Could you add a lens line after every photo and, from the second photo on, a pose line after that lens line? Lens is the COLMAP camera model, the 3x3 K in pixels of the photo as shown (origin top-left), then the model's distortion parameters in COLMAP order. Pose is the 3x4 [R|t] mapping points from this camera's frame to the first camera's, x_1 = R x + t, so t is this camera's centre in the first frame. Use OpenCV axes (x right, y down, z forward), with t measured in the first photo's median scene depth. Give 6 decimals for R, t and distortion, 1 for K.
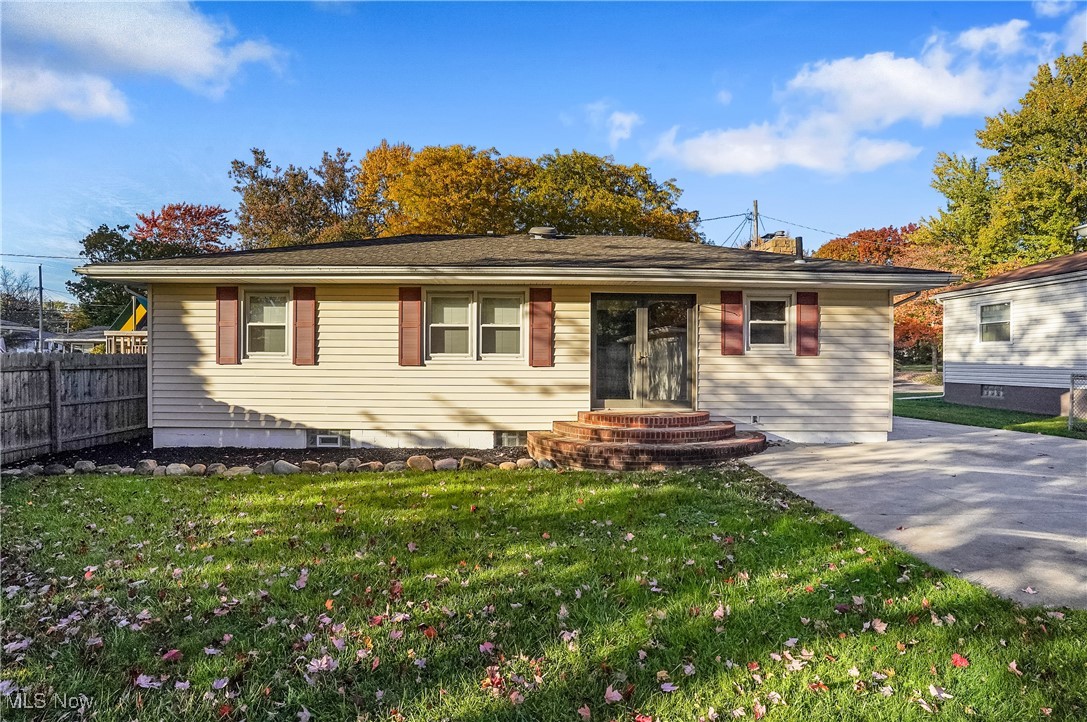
lens RADIAL K [[566.9, 0, 543.5], [0, 566.9, 354.2], [0, 0, 1]] dist [-0.061165, 0.030066]
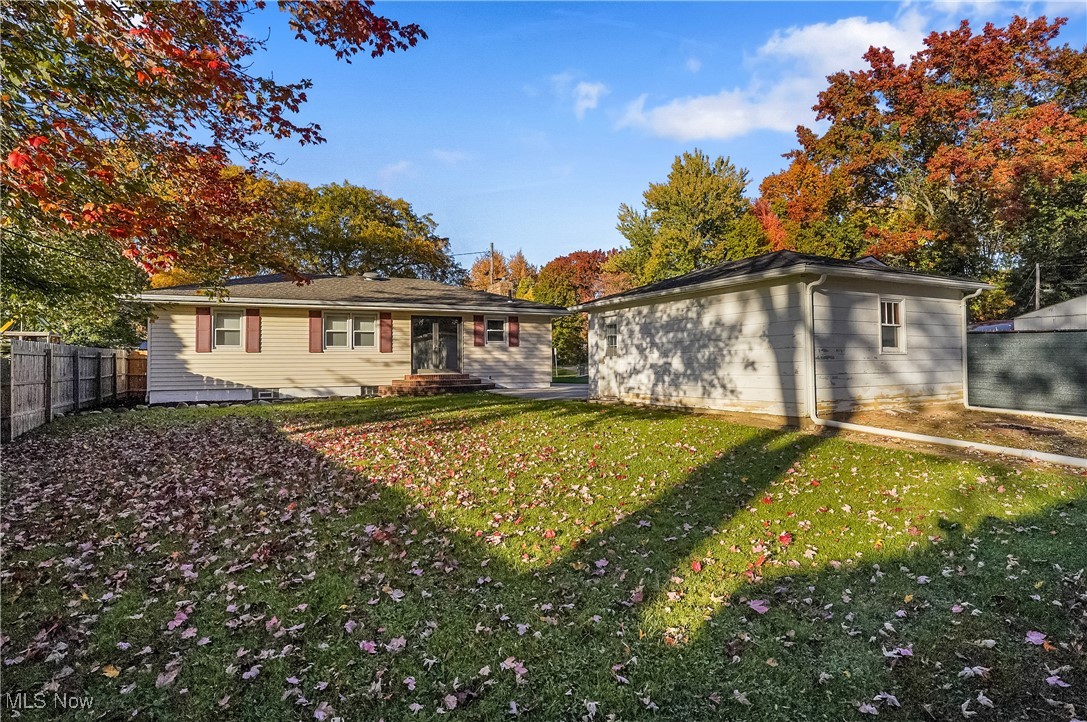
lens RADIAL K [[566.9, 0, 540.8], [0, 566.9, 355.9], [0, 0, 1]] dist [-0.061165, 0.030066]
pose [[0.904104, -0.008993, 0.427218, -0.351022], [0.010830, 0.999940, -0.001870, 0.043185], [-0.427175, 0.006317, 0.904147, -0.985383]]
